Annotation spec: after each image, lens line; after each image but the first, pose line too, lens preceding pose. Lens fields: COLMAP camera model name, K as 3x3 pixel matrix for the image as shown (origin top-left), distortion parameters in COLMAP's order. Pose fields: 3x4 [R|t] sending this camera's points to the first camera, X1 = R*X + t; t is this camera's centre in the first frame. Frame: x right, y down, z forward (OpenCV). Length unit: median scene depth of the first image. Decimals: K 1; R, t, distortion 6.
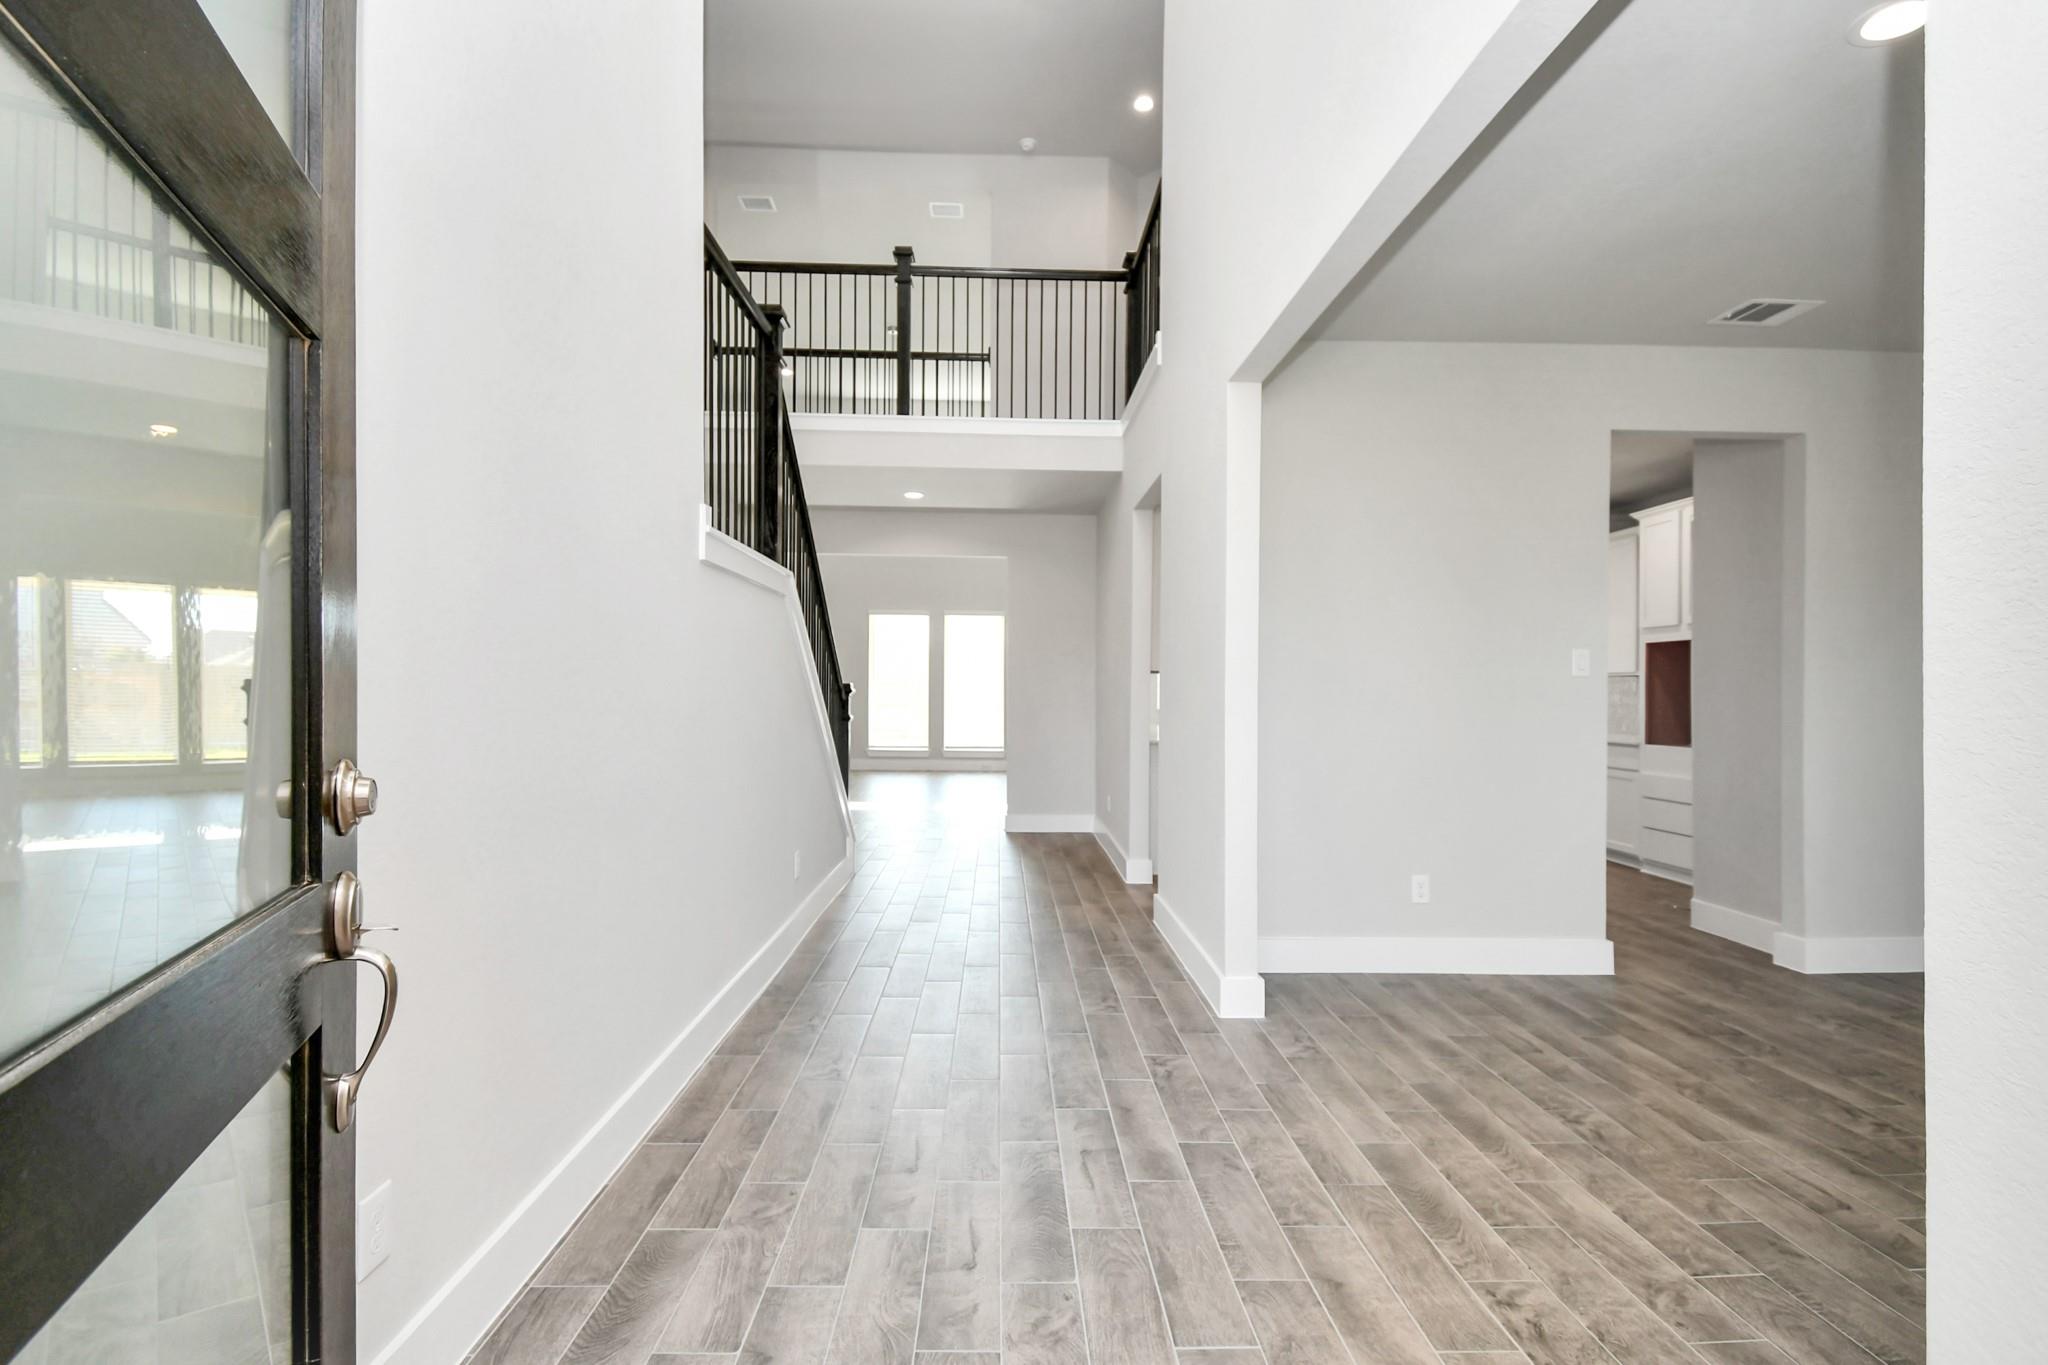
lens RADIAL K [[956.0, 0, 1012.6], [0, 956.0, 695.8], [0, 0, 1]] dist [0.023349, -0.028542]
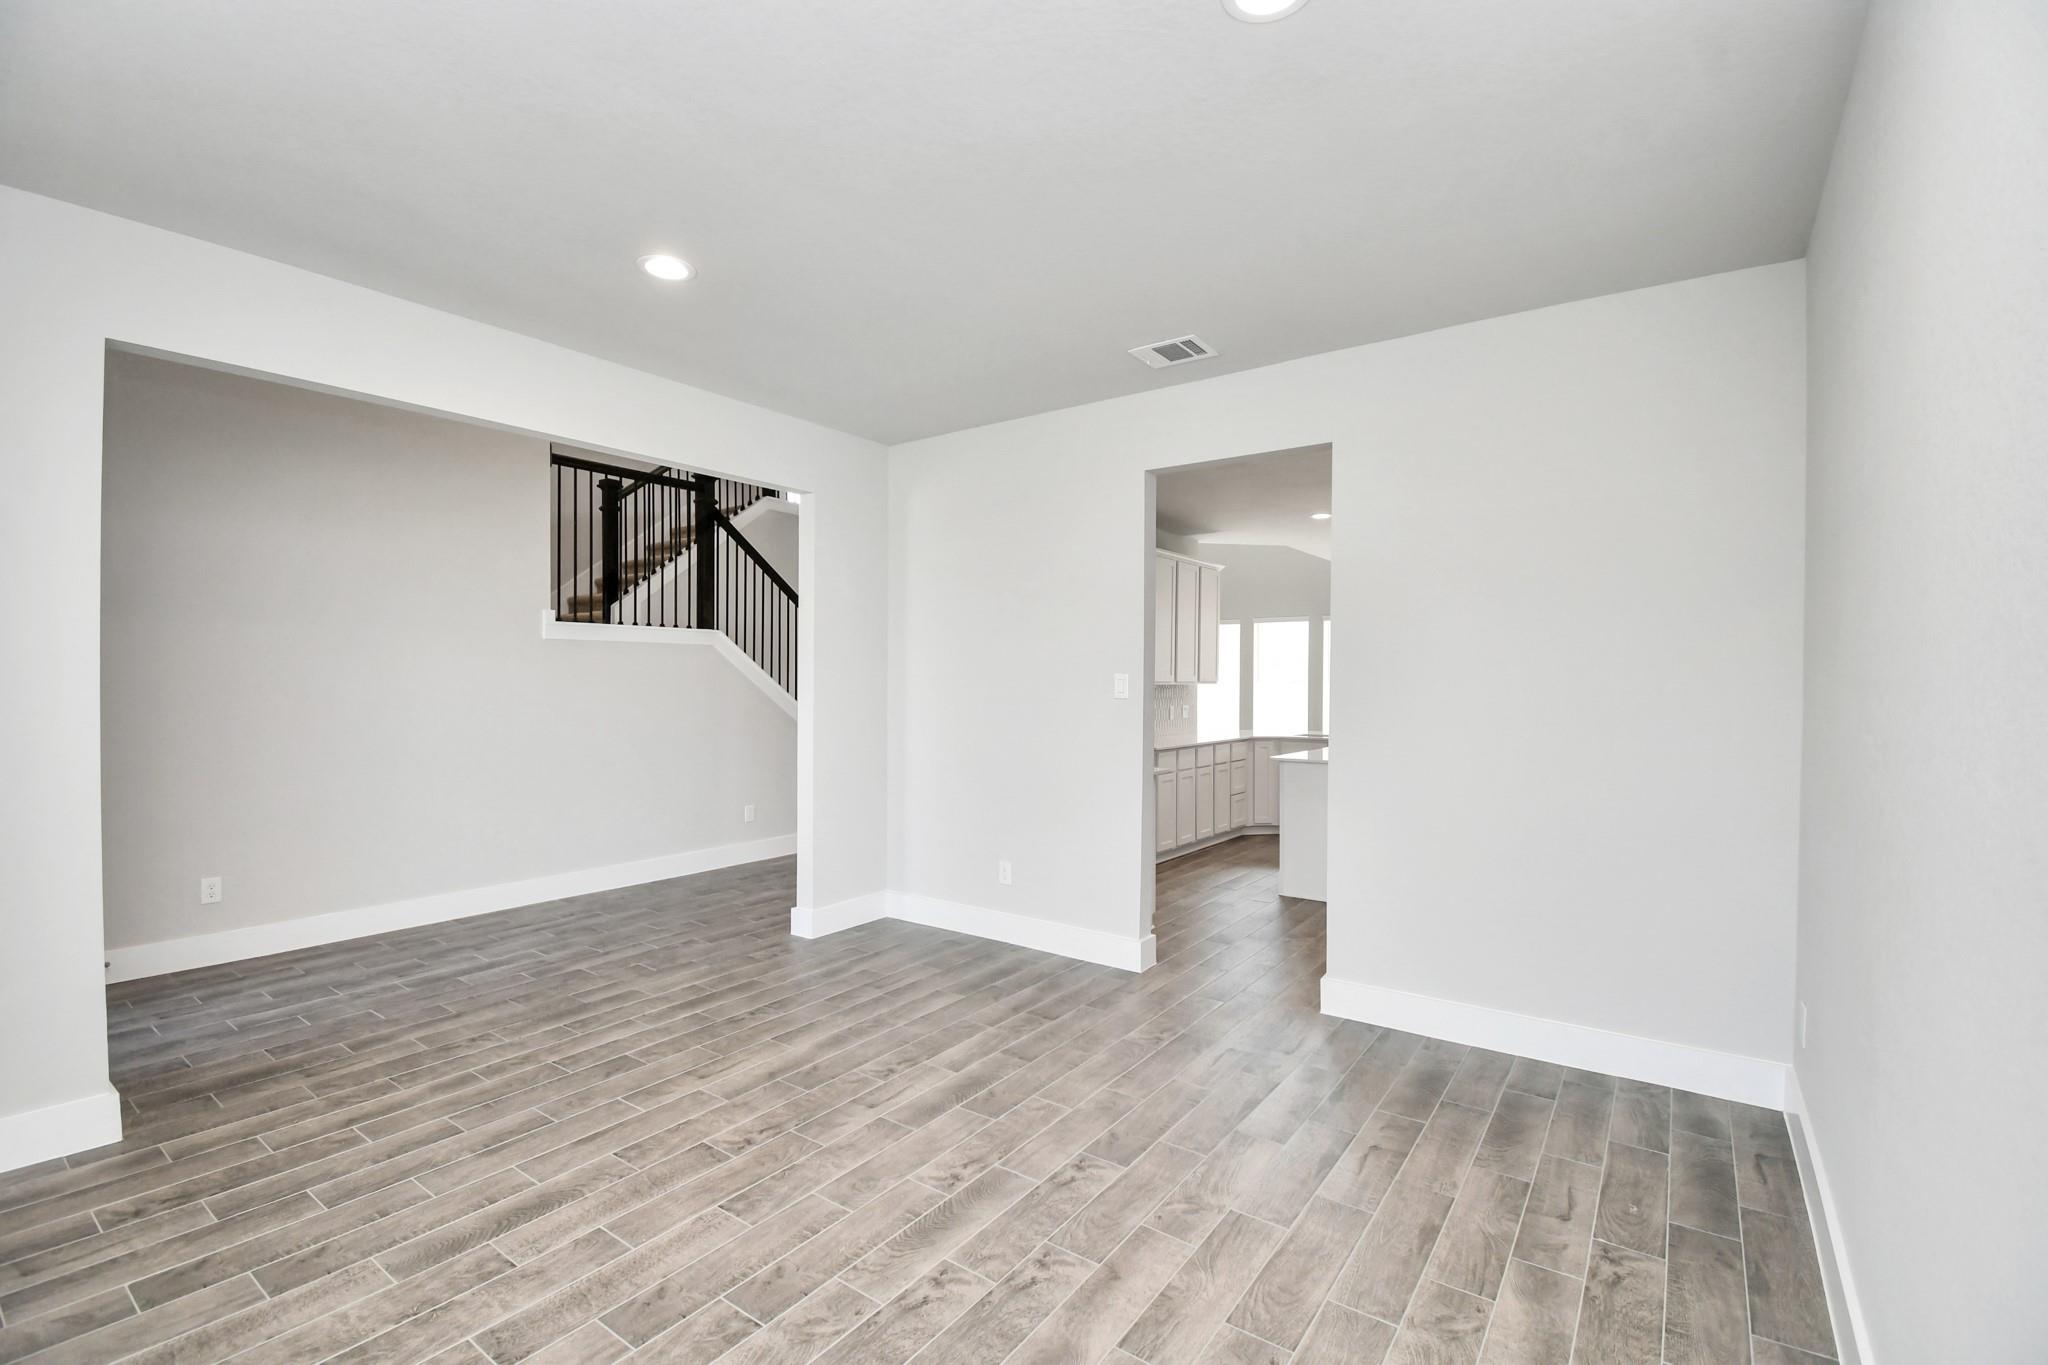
lens RADIAL K [[897.1, 0, 1015.2], [0, 897.1, 688.0], [0, 0, 1]] dist [0.022075, -0.028626]
pose [[0.797157, 0.001940, -0.603769, 1.456583], [0.001382, 0.999986, 0.005038, -0.052830], [0.603771, -0.004851, 0.797143, 0.120265]]
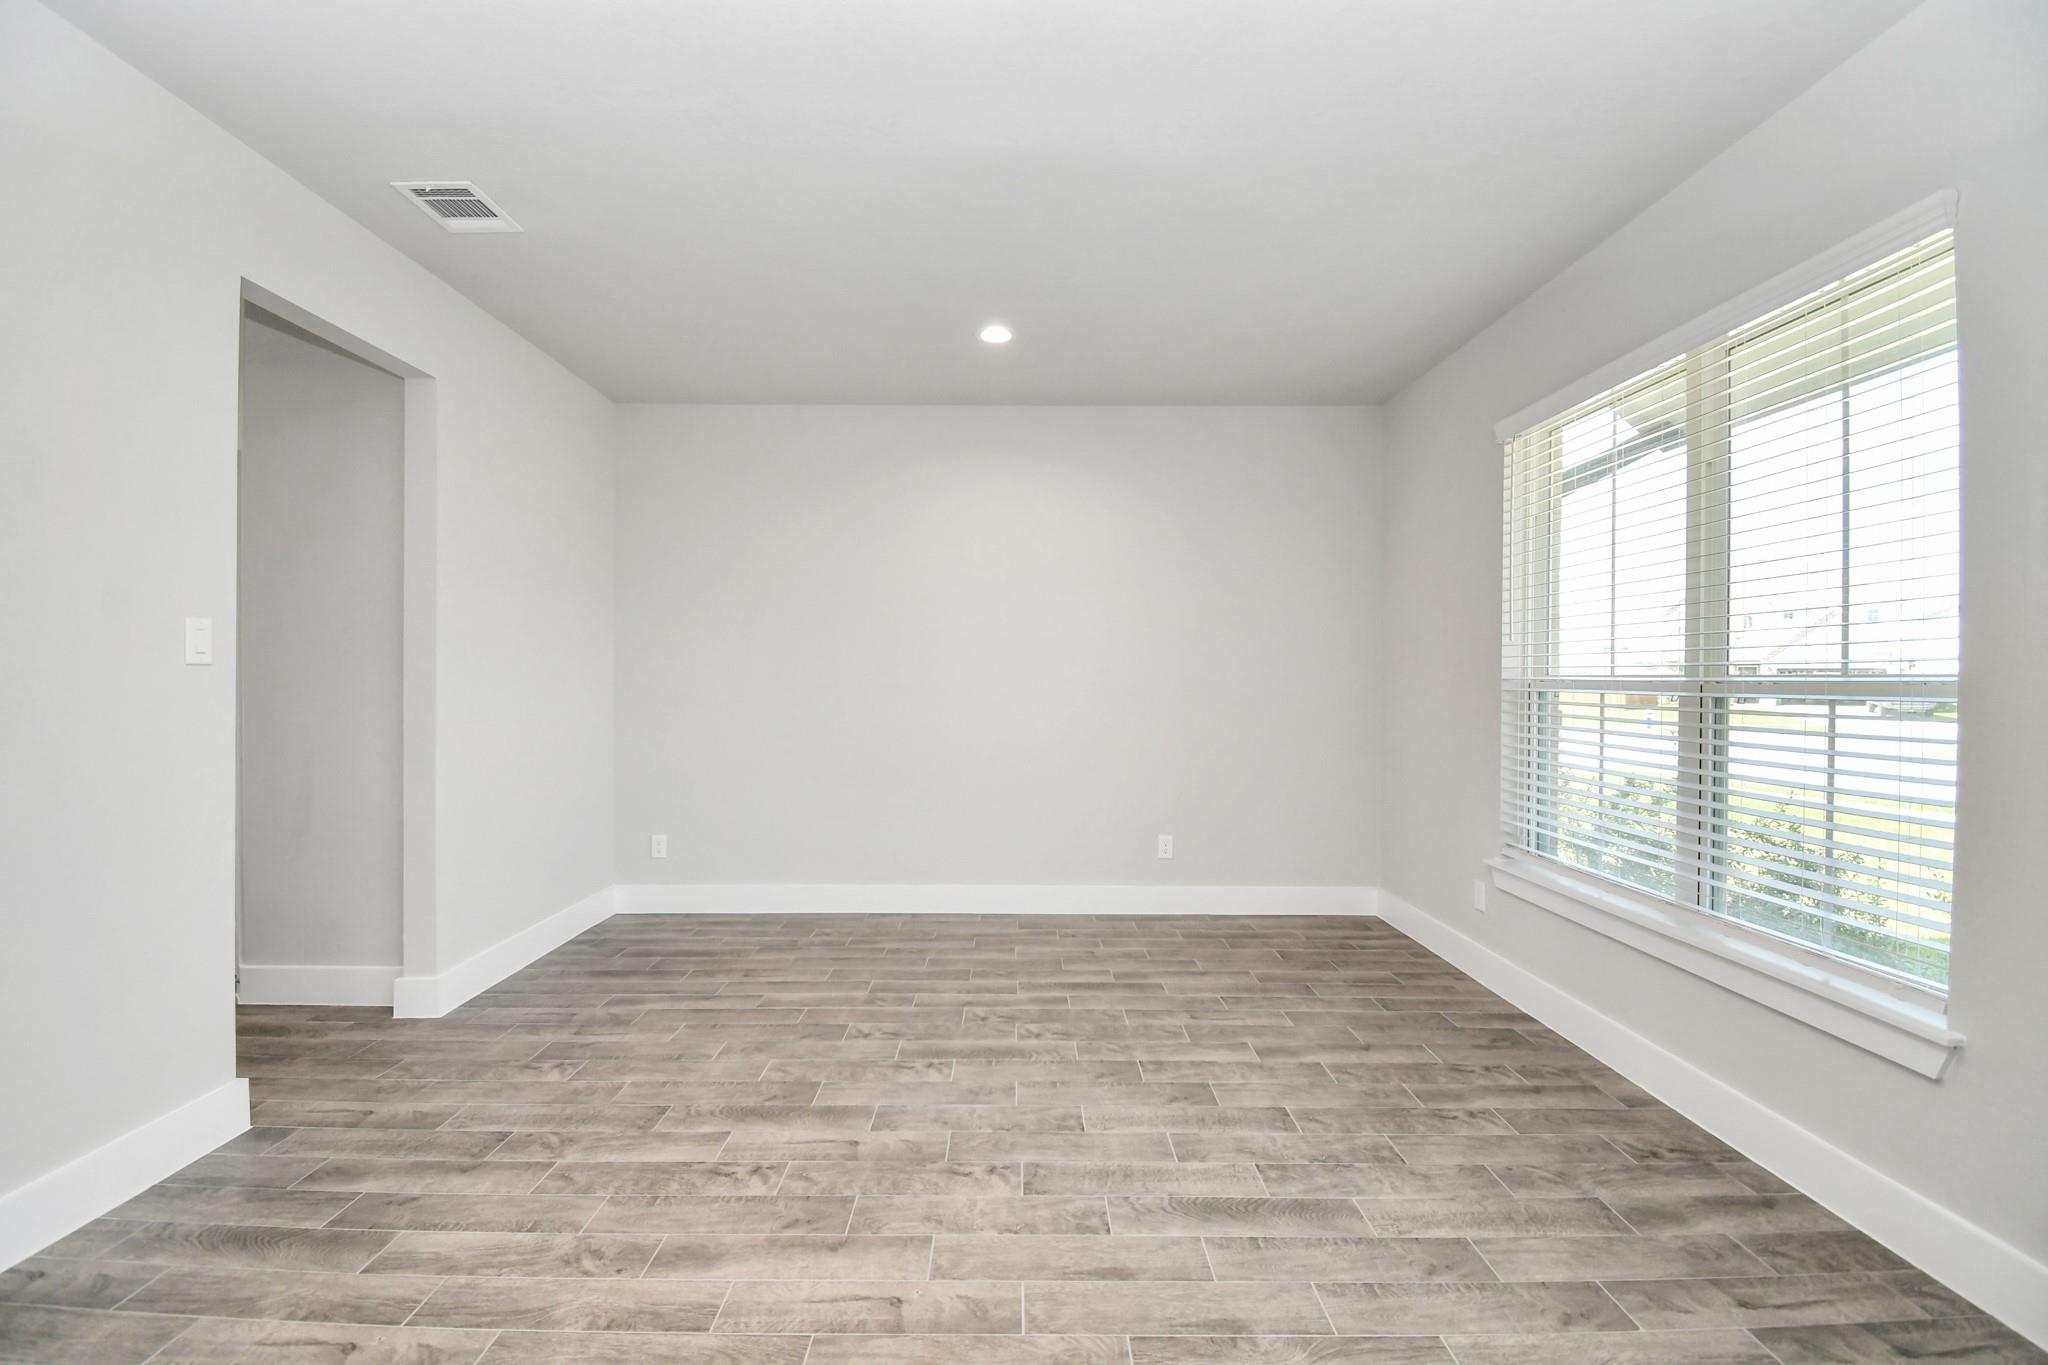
lens RADIAL K [[897.1, 0, 1015.2], [0, 897.1, 688.0], [0, 0, 1]] dist [0.022075, -0.028626]
pose [[0.015977, -0.016395, 0.999738, 0.041640], [-0.003314, 0.999859, 0.016450, -0.026439], [-0.999867, -0.003576, 0.015921, 0.606003]]
